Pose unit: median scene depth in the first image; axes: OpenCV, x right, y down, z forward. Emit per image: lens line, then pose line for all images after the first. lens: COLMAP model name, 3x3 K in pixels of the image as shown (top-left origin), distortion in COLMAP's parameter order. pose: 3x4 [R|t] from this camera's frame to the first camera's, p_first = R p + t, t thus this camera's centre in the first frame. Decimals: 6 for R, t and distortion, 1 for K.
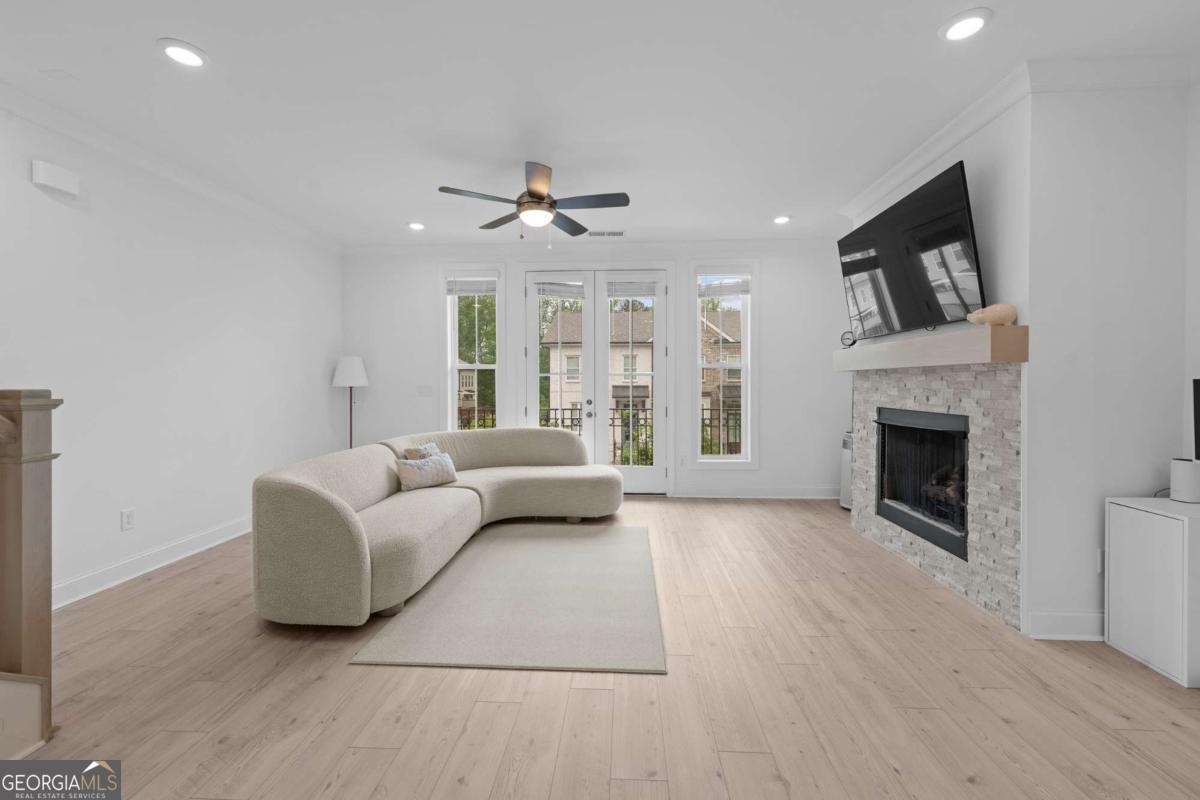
lens RADIAL K [[492.4, 0, 602.0], [0, 492.4, 393.9], [0, 0, 1]] dist [-0.002980, -0.000614]
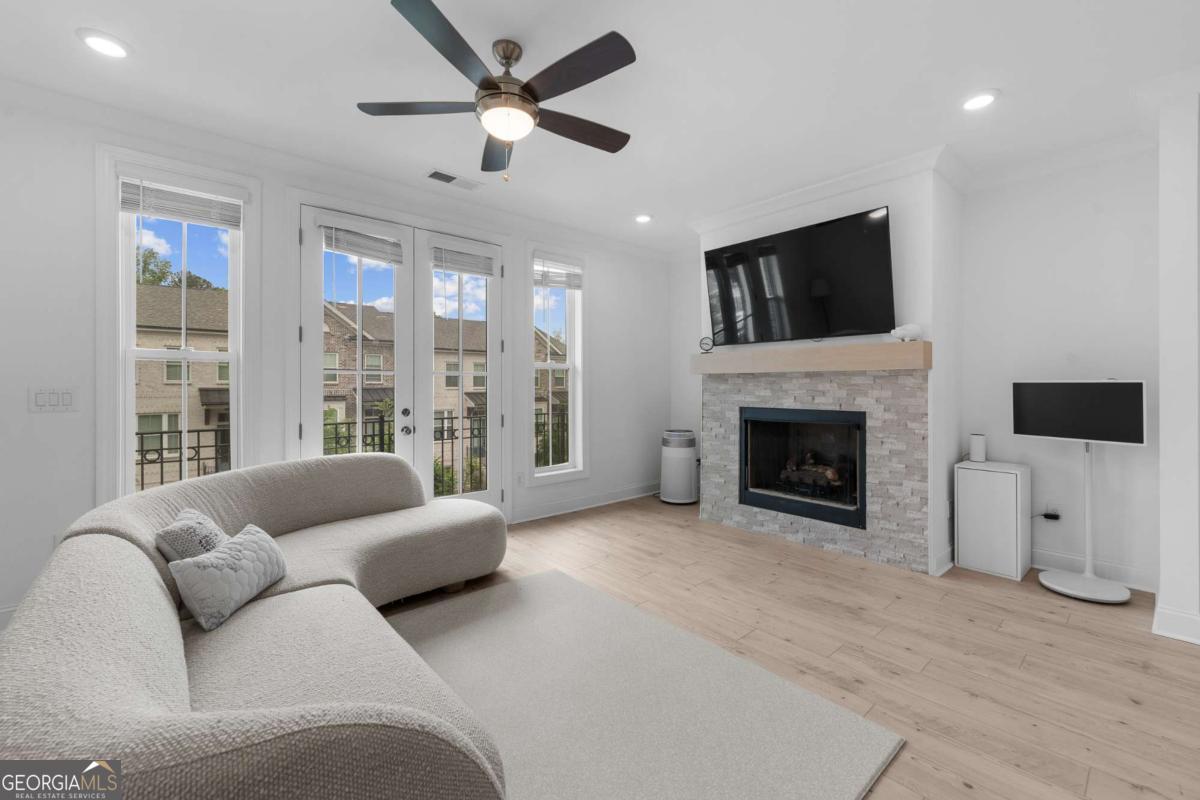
lens RADIAL K [[492.4, 0, 601.6], [0, 492.4, 389.8], [0, 0, 1]] dist [-0.002980, -0.000614]
pose [[0.715828, -0.006702, 0.698244, -0.526468], [0.015626, 0.999857, -0.006423, -0.011274], [-0.698102, 0.015508, 0.715831, 0.503981]]
